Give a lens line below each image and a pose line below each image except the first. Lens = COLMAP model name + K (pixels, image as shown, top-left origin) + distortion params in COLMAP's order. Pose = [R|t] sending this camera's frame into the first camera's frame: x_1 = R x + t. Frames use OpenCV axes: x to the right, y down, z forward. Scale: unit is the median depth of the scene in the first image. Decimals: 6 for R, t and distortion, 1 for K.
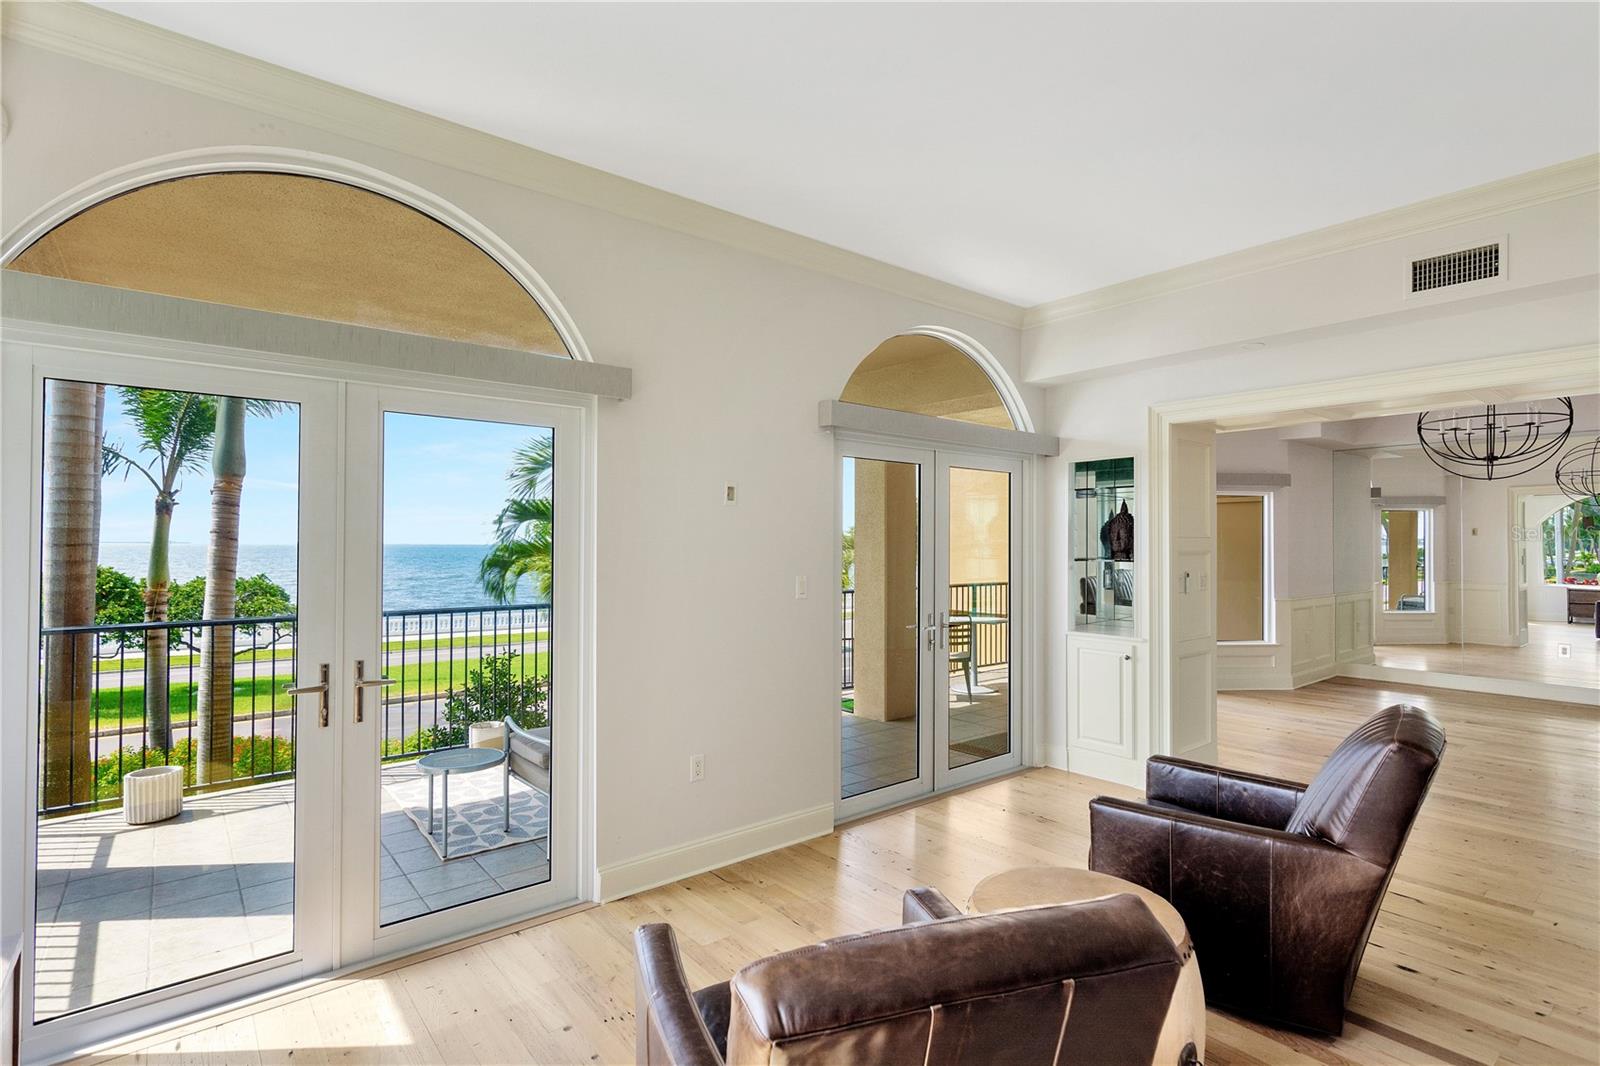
lens RADIAL K [[774.4, 0, 800.0], [0, 774.4, 533.0], [0, 0, 1]] dist [-0.000880, -0.000129]
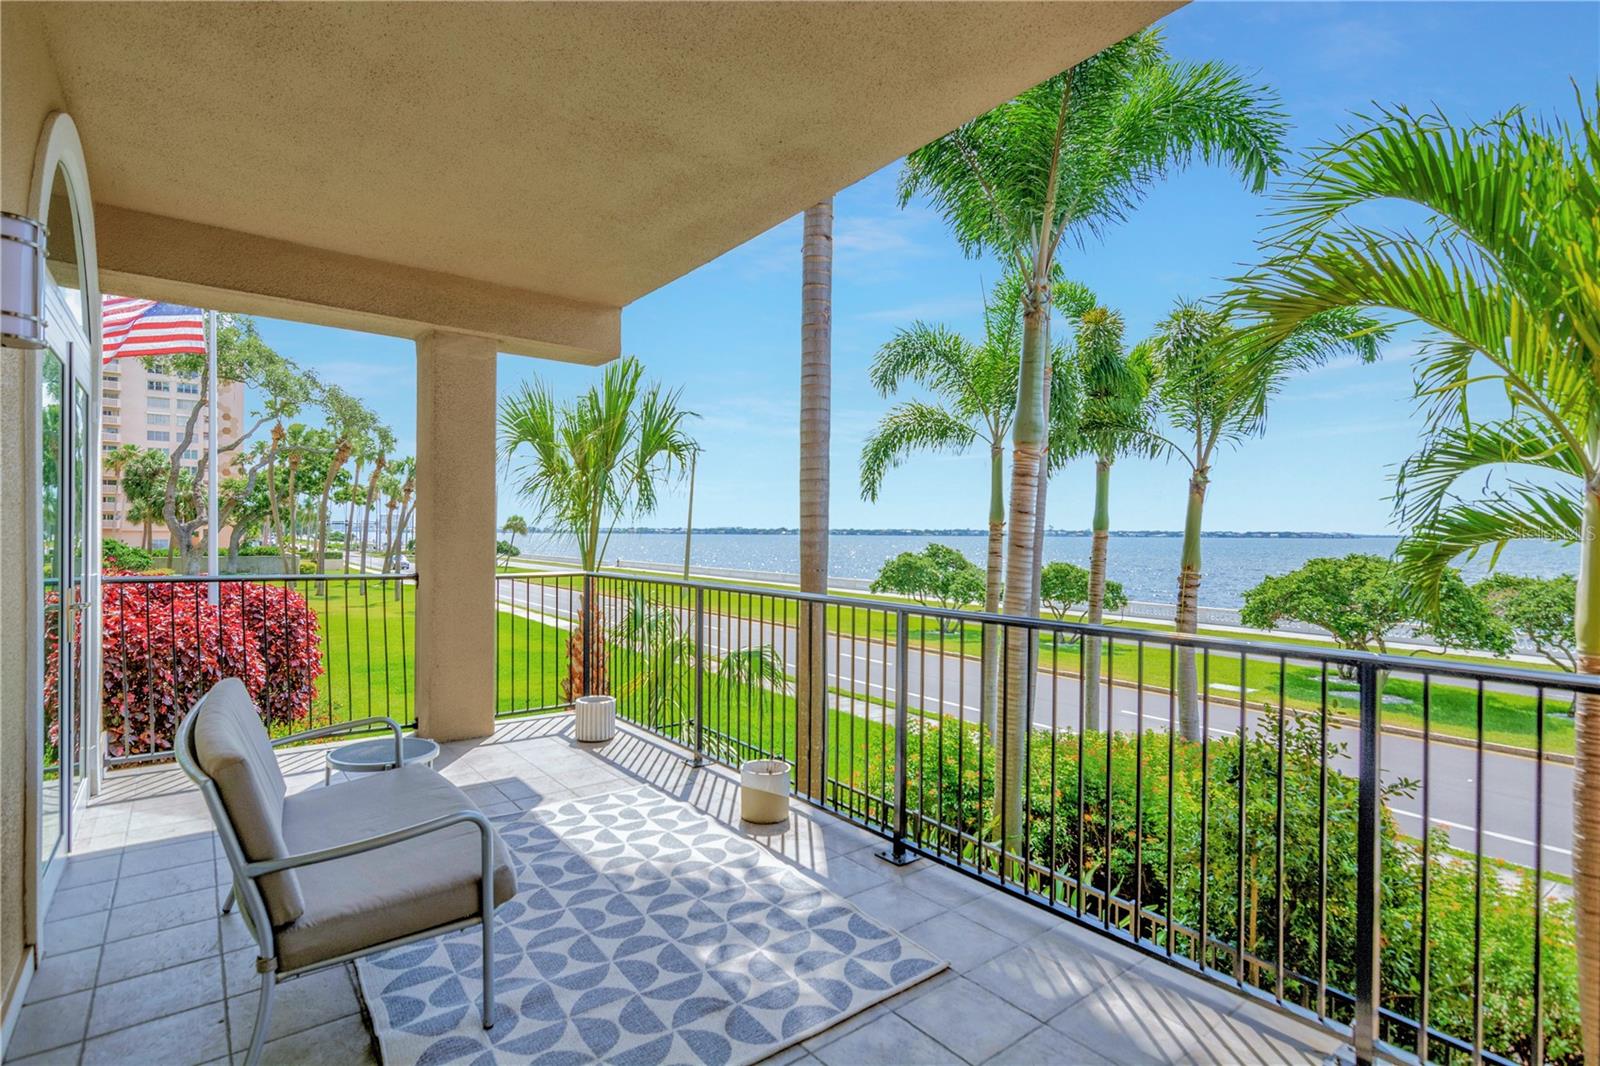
lens RADIAL K [[774.4, 0, 800.0], [0, 774.4, 533.0], [0, 0, 1]] dist [-0.000880, -0.000129]
pose [[-0.019482, -0.000207, -0.999810, 0.158624], [0.004675, 0.999989, -0.000298, 0.025337], [0.999799, -0.004680, -0.019481, 0.610255]]
